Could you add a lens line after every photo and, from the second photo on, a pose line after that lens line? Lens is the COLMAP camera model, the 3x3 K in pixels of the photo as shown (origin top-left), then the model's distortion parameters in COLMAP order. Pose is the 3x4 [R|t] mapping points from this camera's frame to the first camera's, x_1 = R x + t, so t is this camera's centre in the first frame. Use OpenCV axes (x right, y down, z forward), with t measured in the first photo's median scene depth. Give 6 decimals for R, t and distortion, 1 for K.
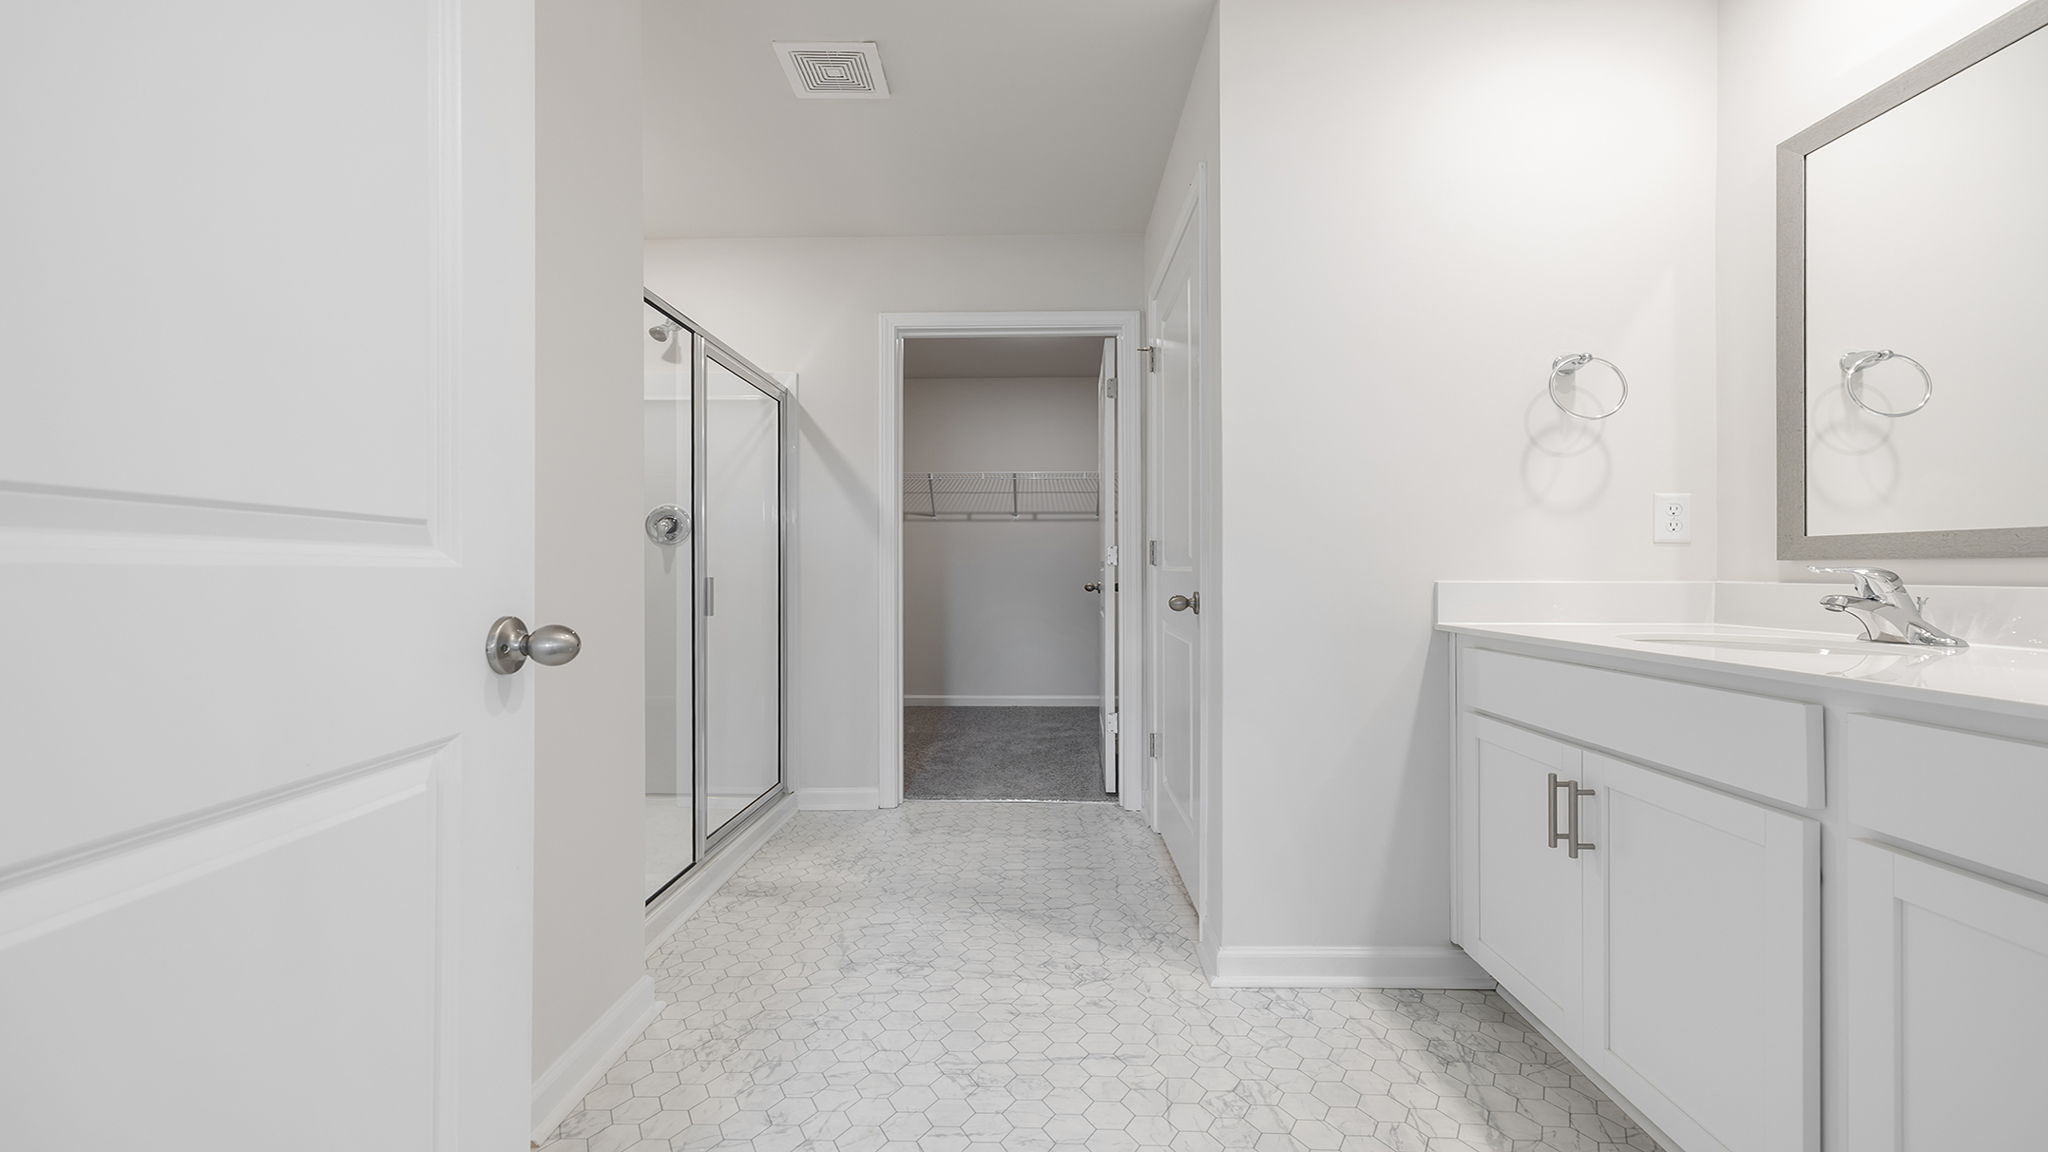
lens RADIAL K [[886.7, 0, 1033.1], [0, 886.7, 570.5], [0, 0, 1]] dist [0.003644, 0.000331]
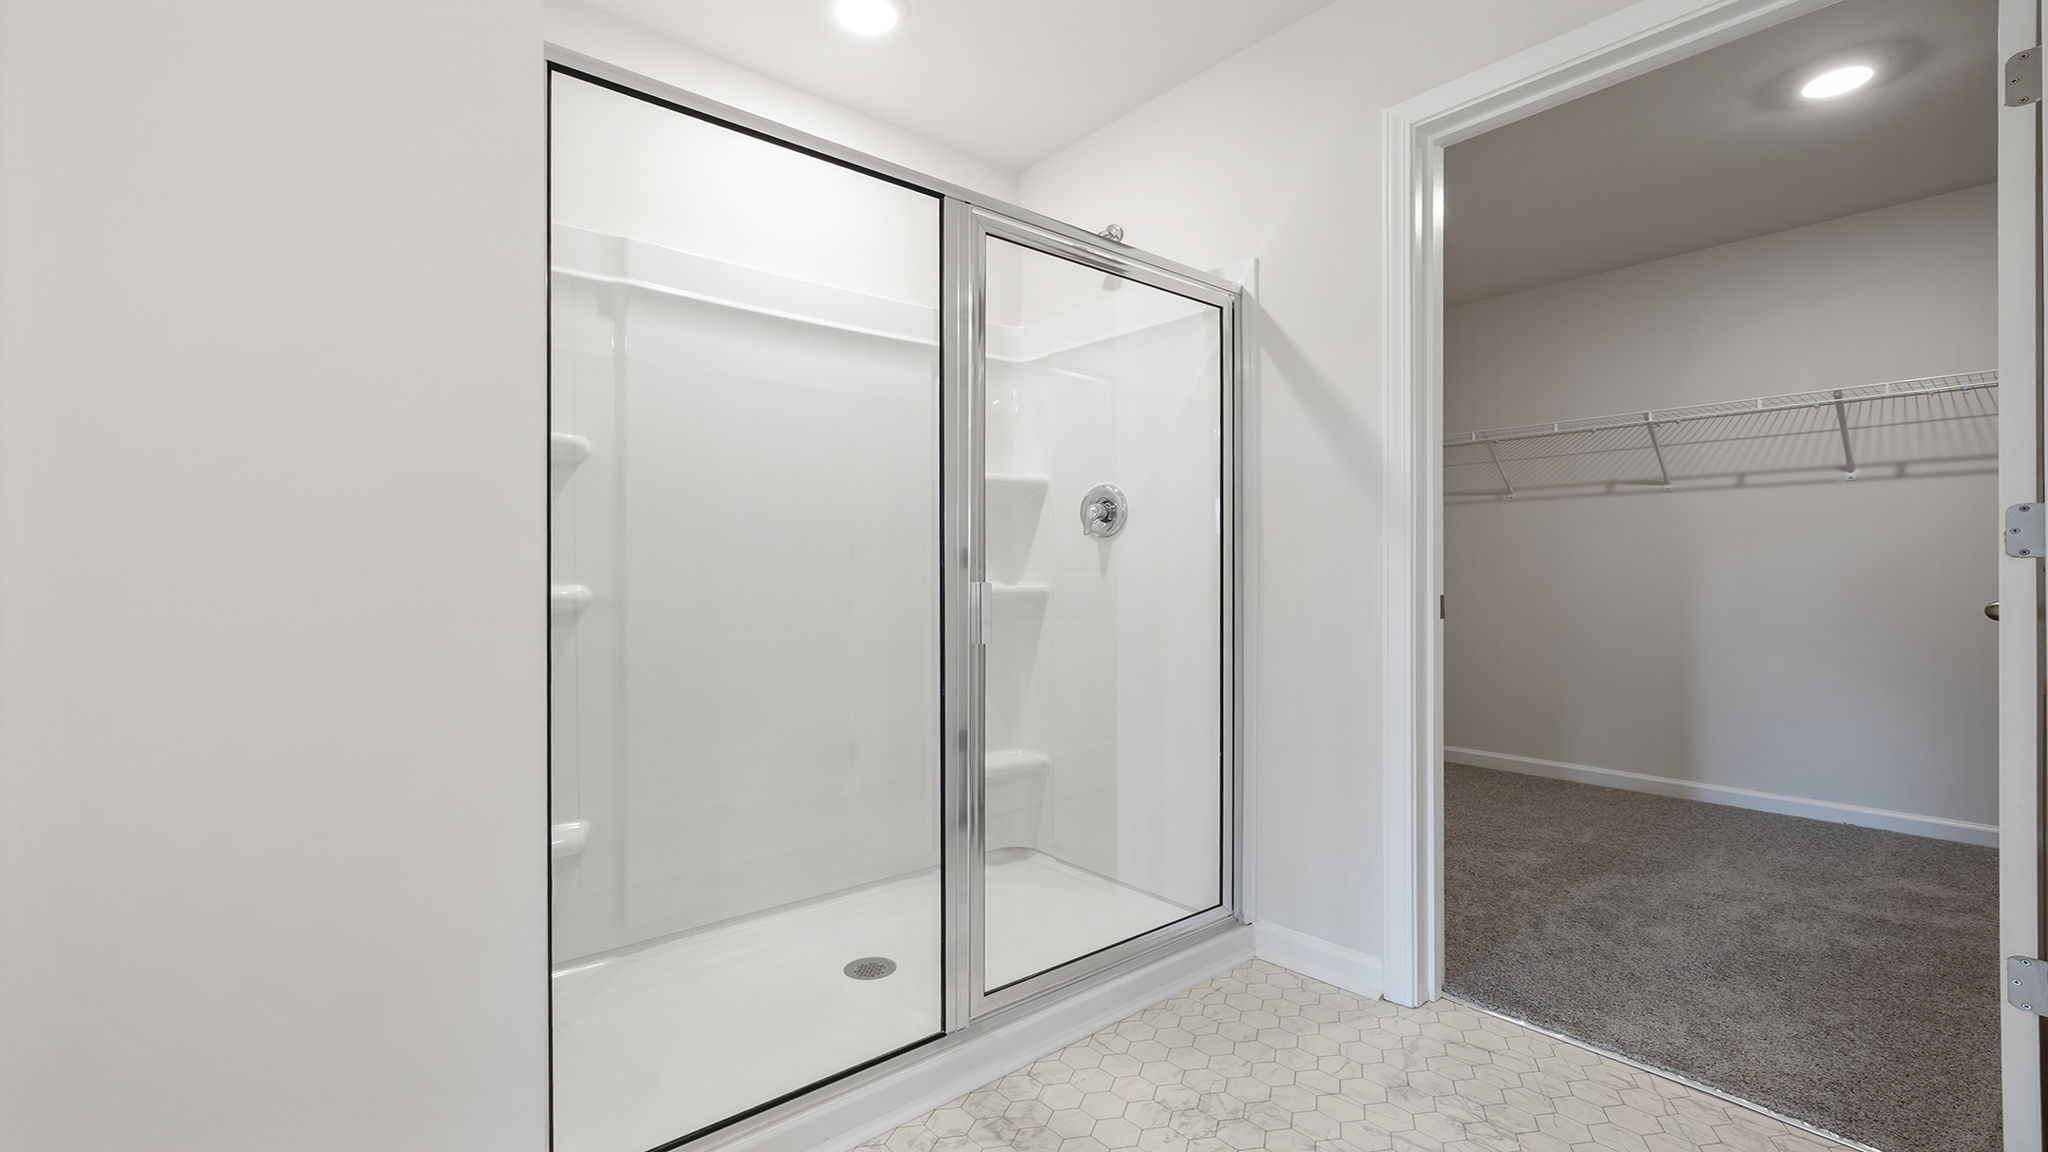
lens RADIAL K [[886.7, 0, 1018.5], [0, 886.7, 567.4], [0, 0, 1]] dist [0.003644, 0.000331]
pose [[0.657899, -0.007845, -0.753065, 0.099228], [0.000952, 0.999954, -0.009585, 0.003300], [0.753105, 0.005589, 0.657876, 0.470242]]
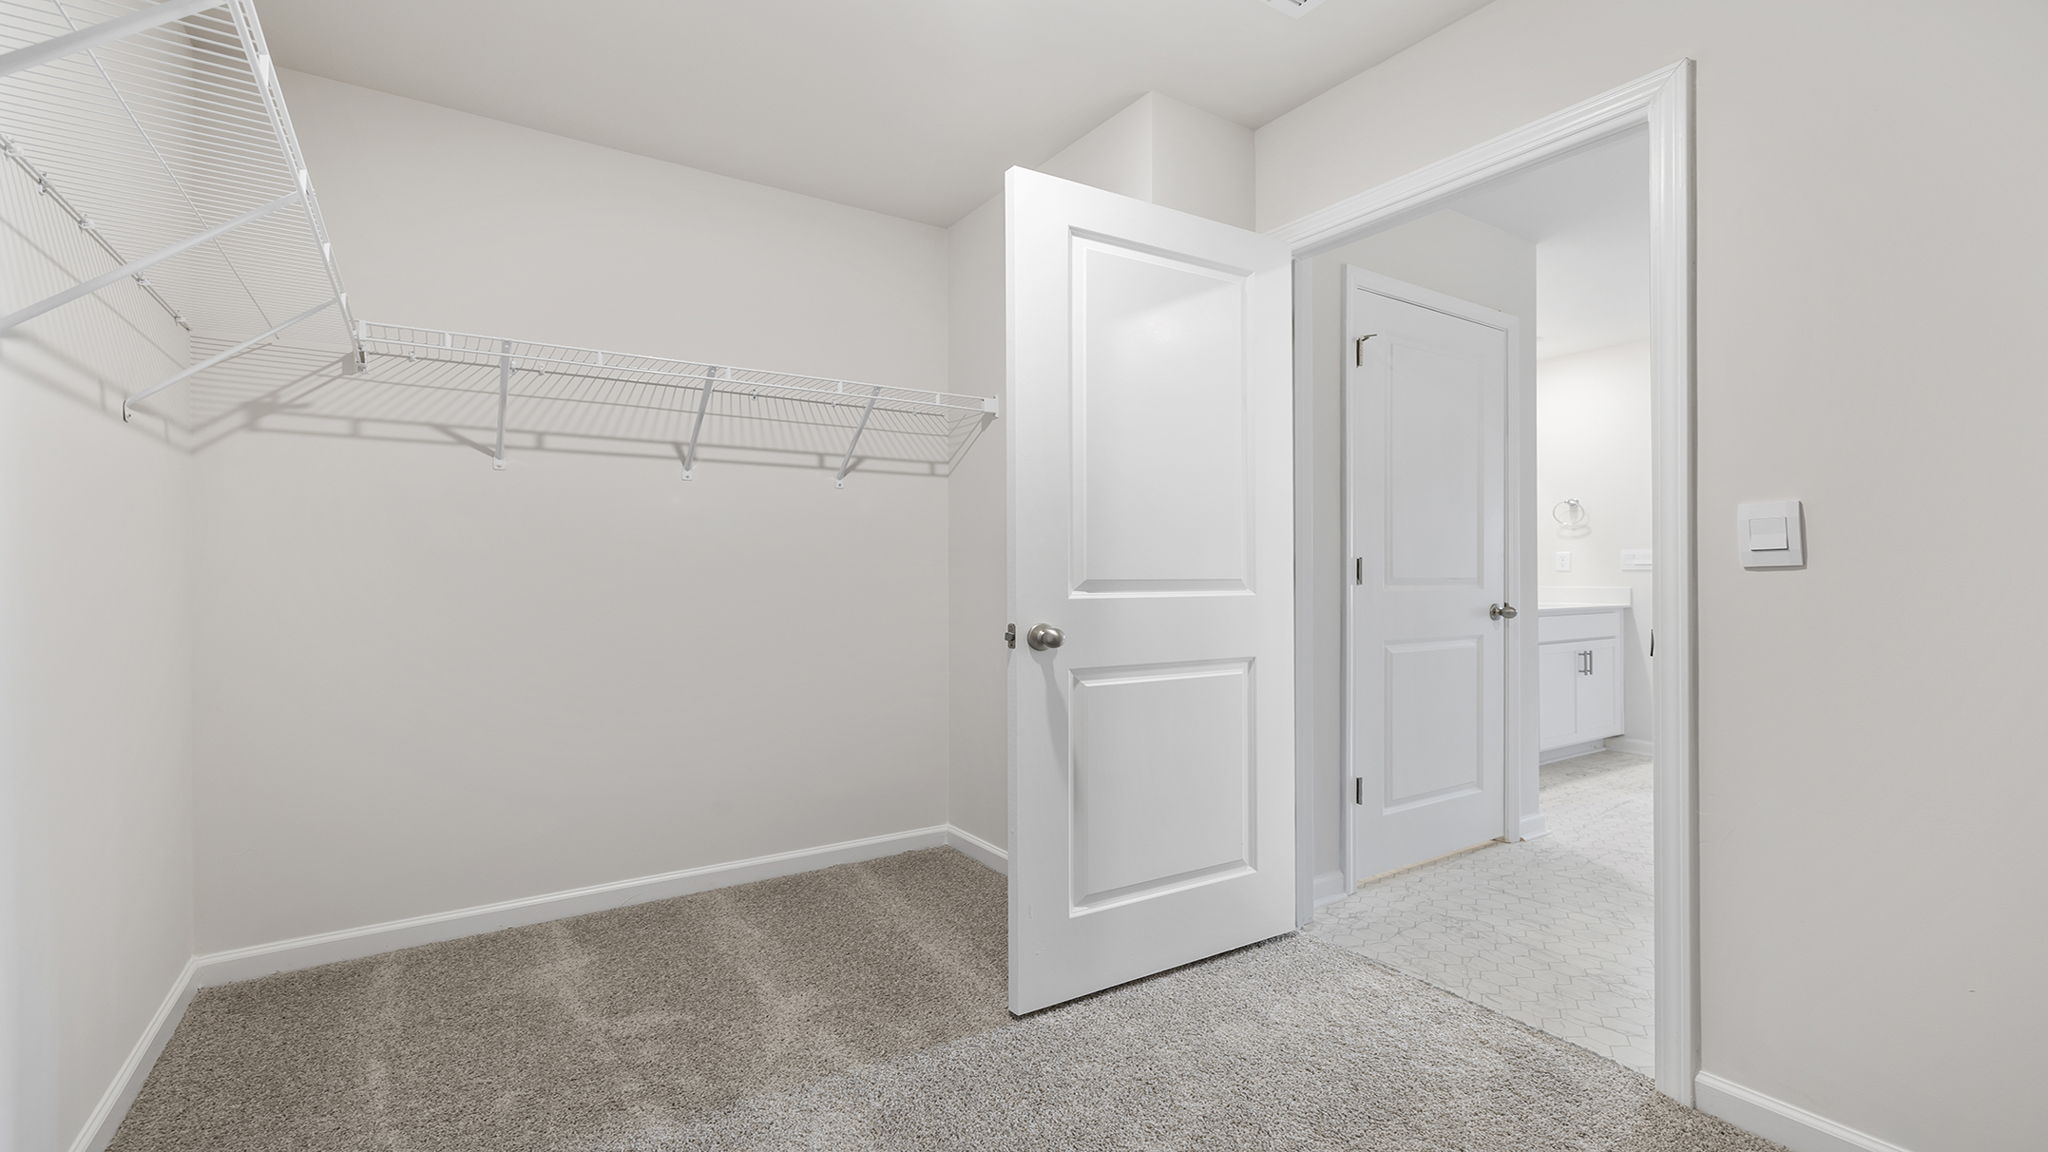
lens RADIAL K [[886.7, 0, 1031.3], [0, 886.7, 579.5], [0, 0, 1]] dist [0.003644, 0.000331]
pose [[-0.568974, -0.006576, 0.822329, -0.361884], [-0.001039, 0.999973, 0.007277, -0.012490], [-0.822355, 0.003286, -0.568965, 1.621343]]
